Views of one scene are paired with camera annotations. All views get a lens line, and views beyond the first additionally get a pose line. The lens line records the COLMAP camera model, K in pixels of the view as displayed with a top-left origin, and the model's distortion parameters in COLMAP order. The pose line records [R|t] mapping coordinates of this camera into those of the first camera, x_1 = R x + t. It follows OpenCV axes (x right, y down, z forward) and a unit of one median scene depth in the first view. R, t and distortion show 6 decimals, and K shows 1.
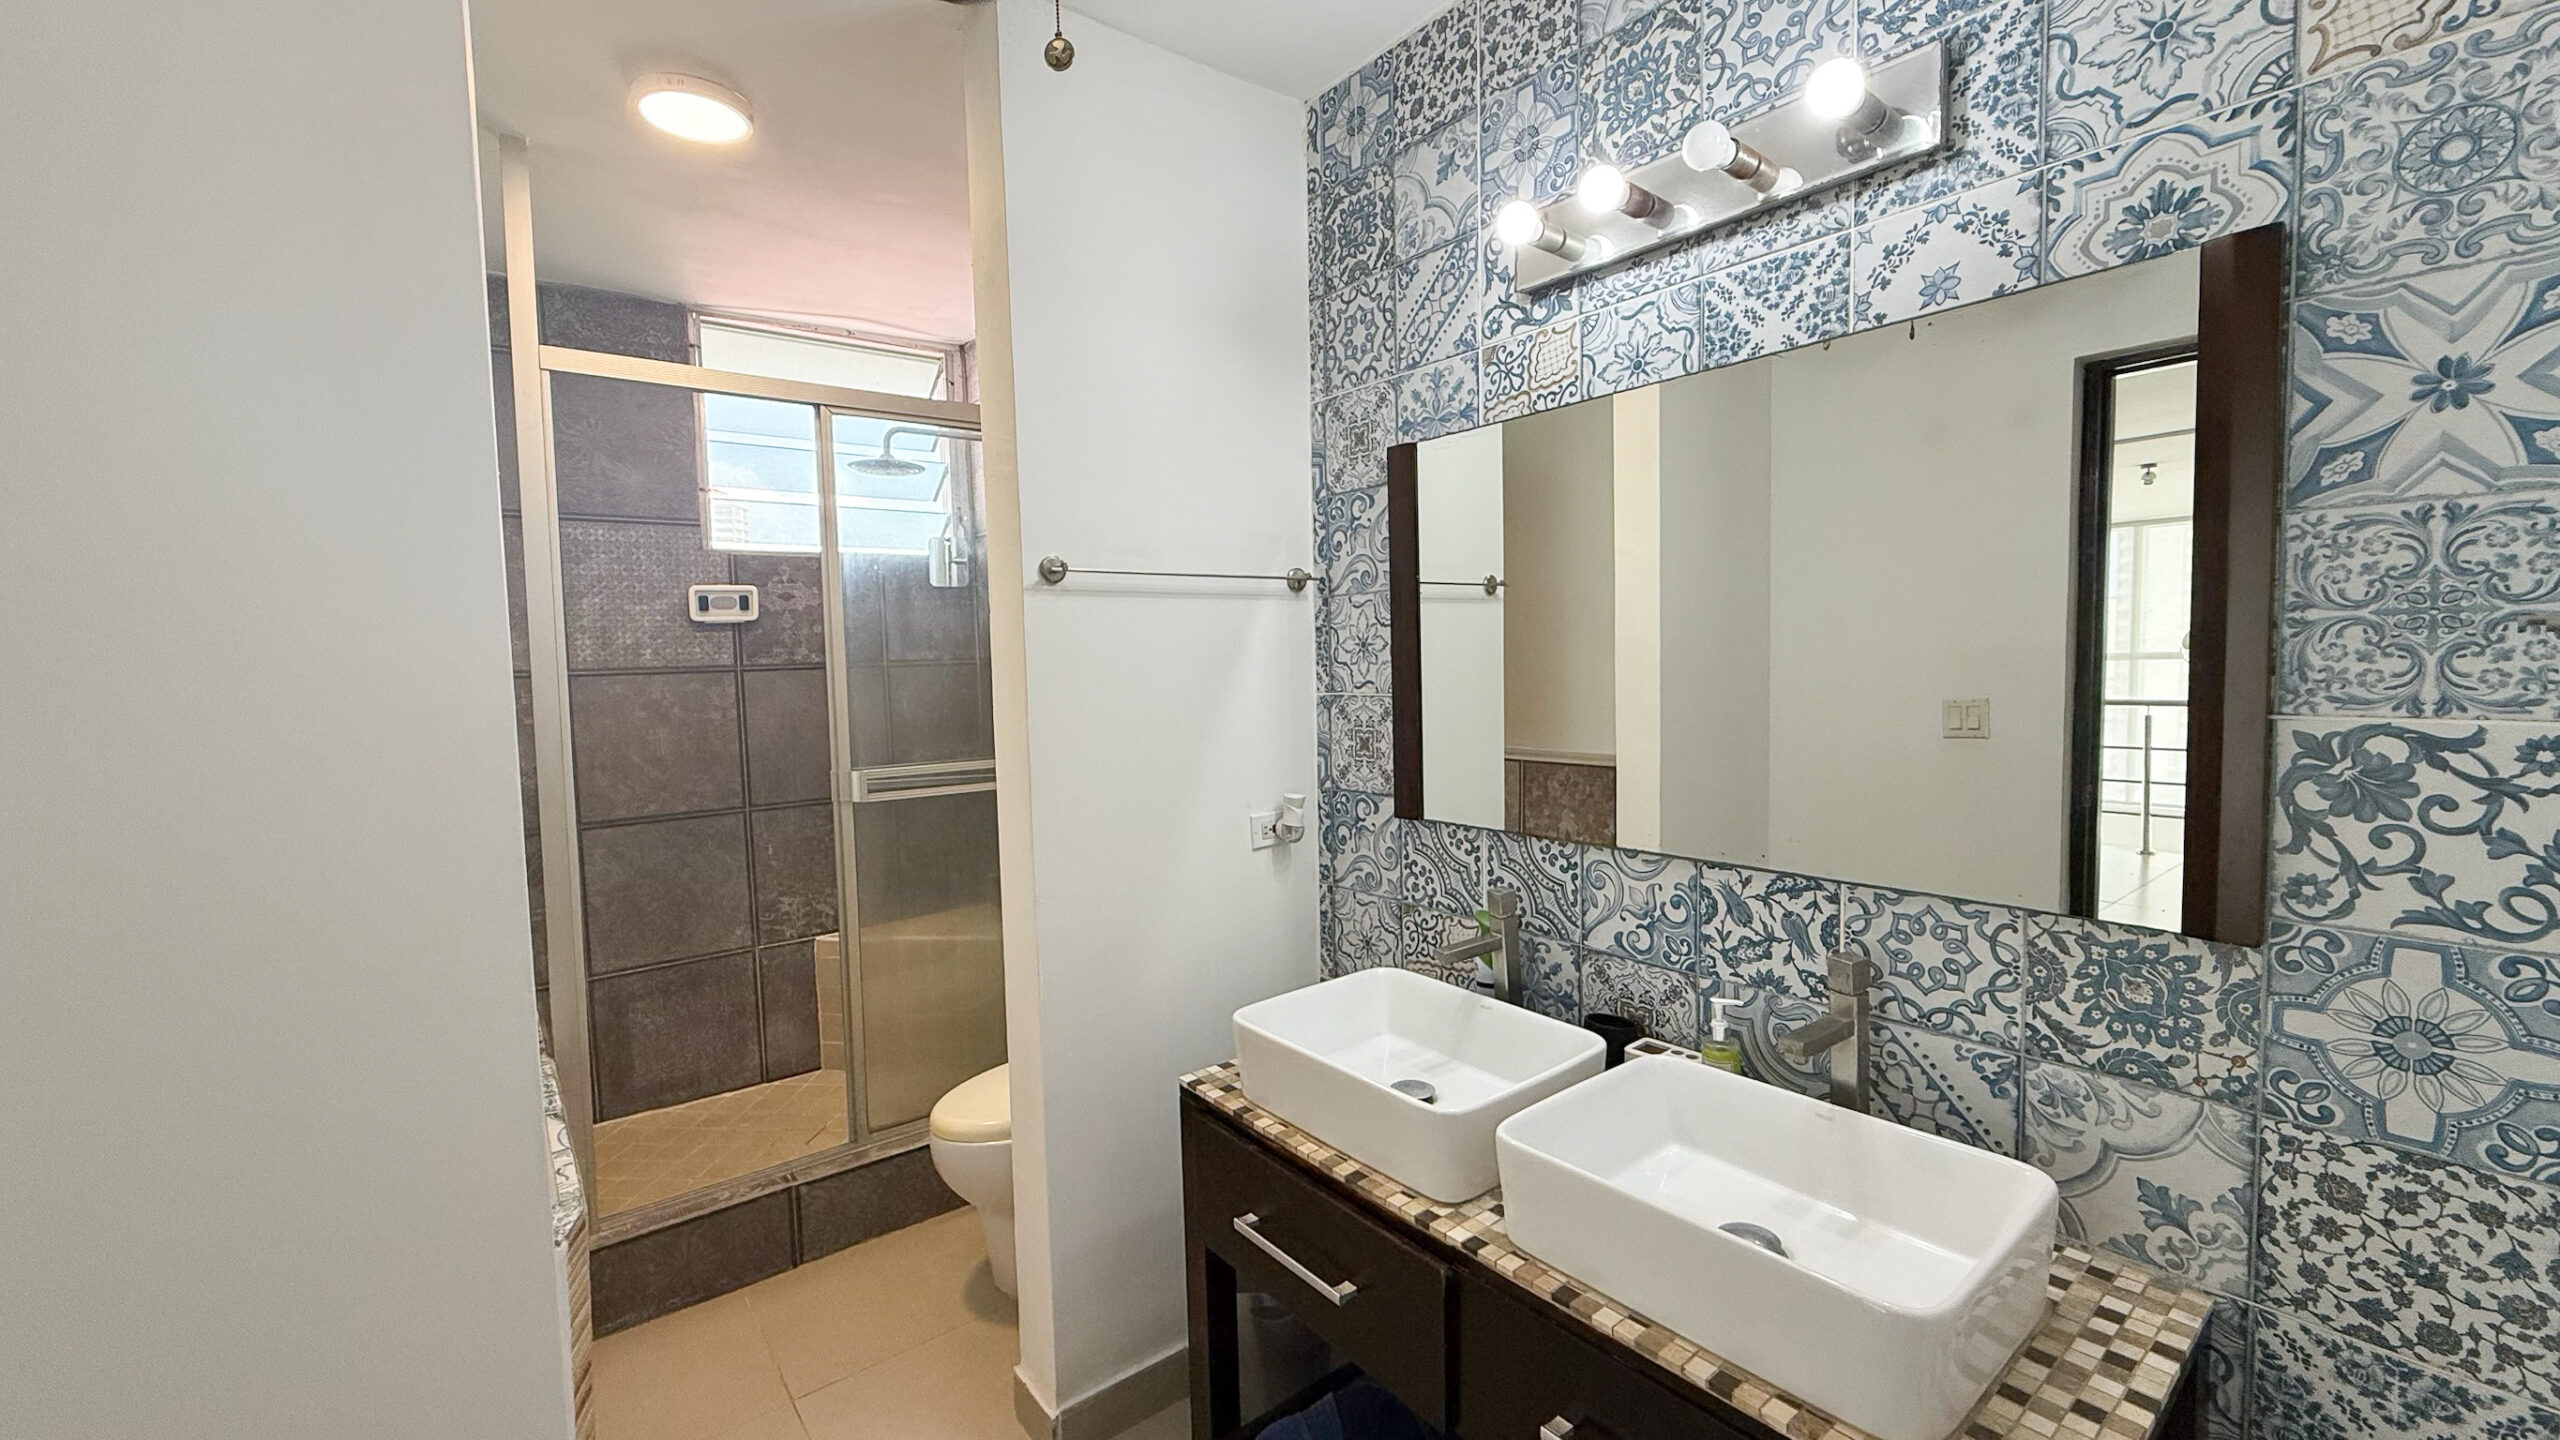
lens RADIAL K [[1017.0, 0, 1282.0], [0, 1017.0, 715.9], [0, 0, 1]] dist [-0.001620, -0.000121]
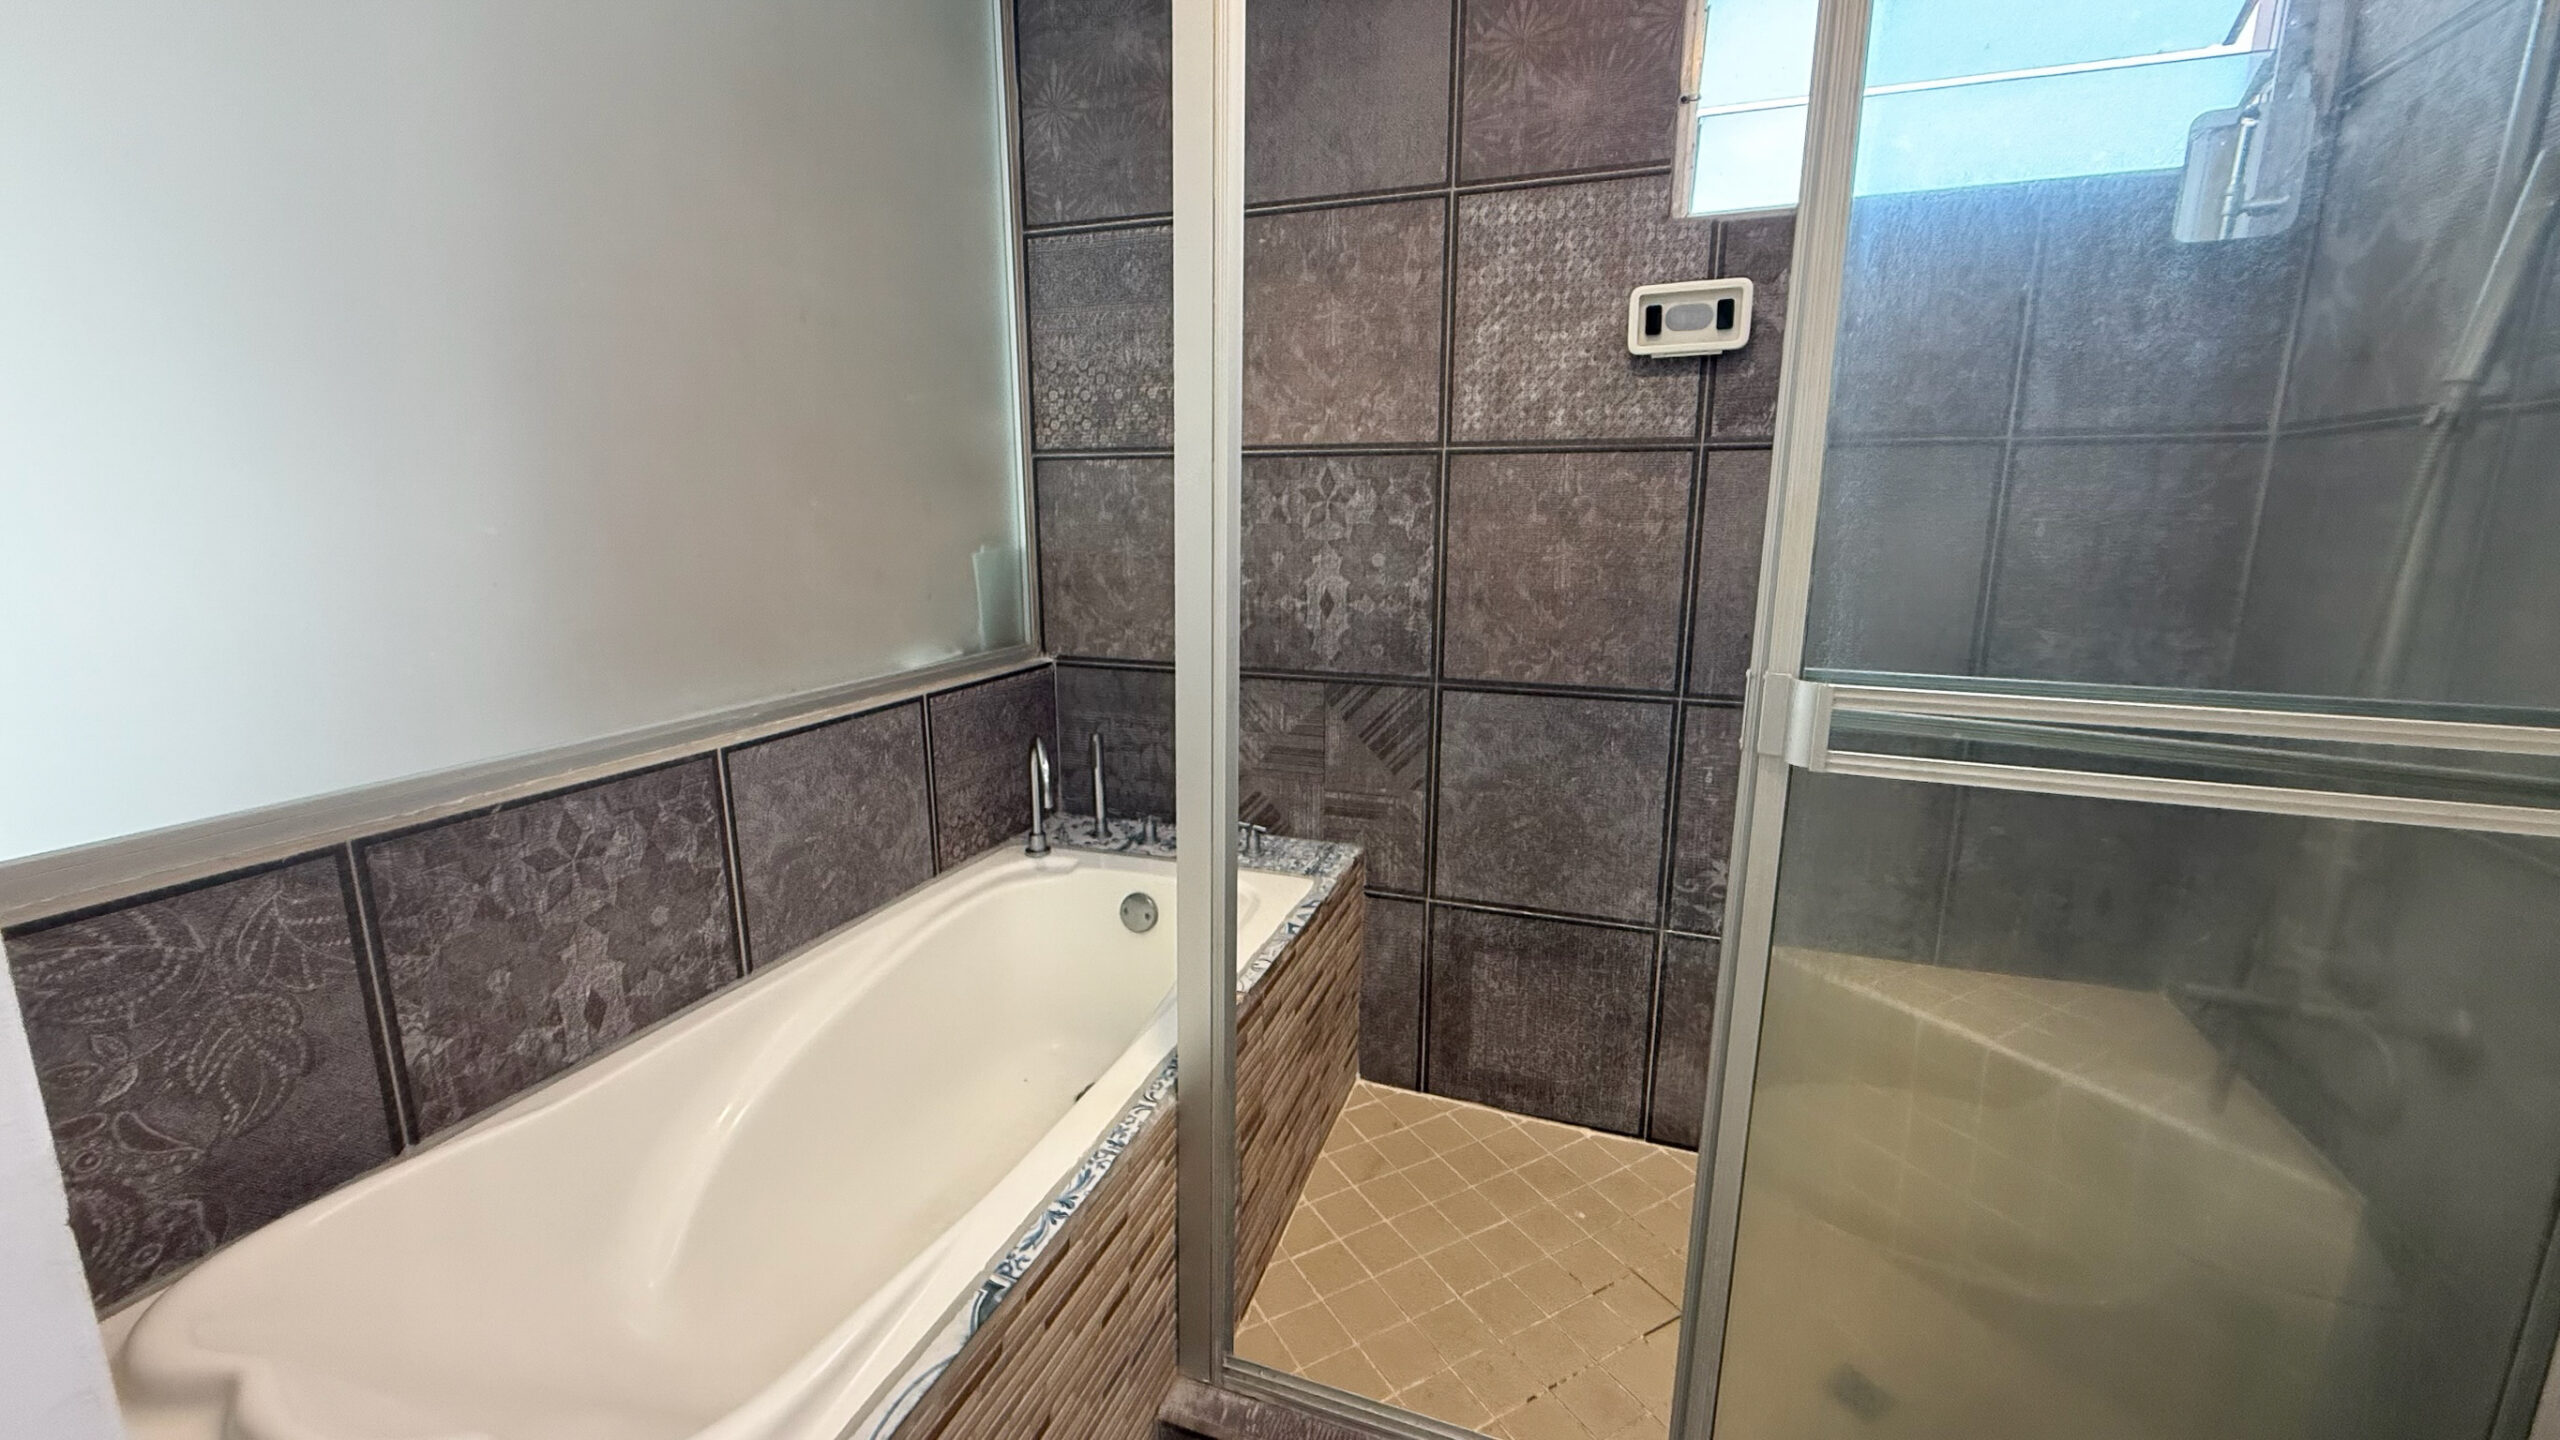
lens RADIAL K [[1017.0, 0, 1280.2], [0, 1017.0, 716.8], [0, 0, 1]] dist [-0.001620, -0.000121]
pose [[0.520297, 0.202292, -0.829680, -0.172716], [-0.068100, 0.978273, 0.195816, 0.005398], [0.851266, -0.045382, 0.522768, 0.526729]]
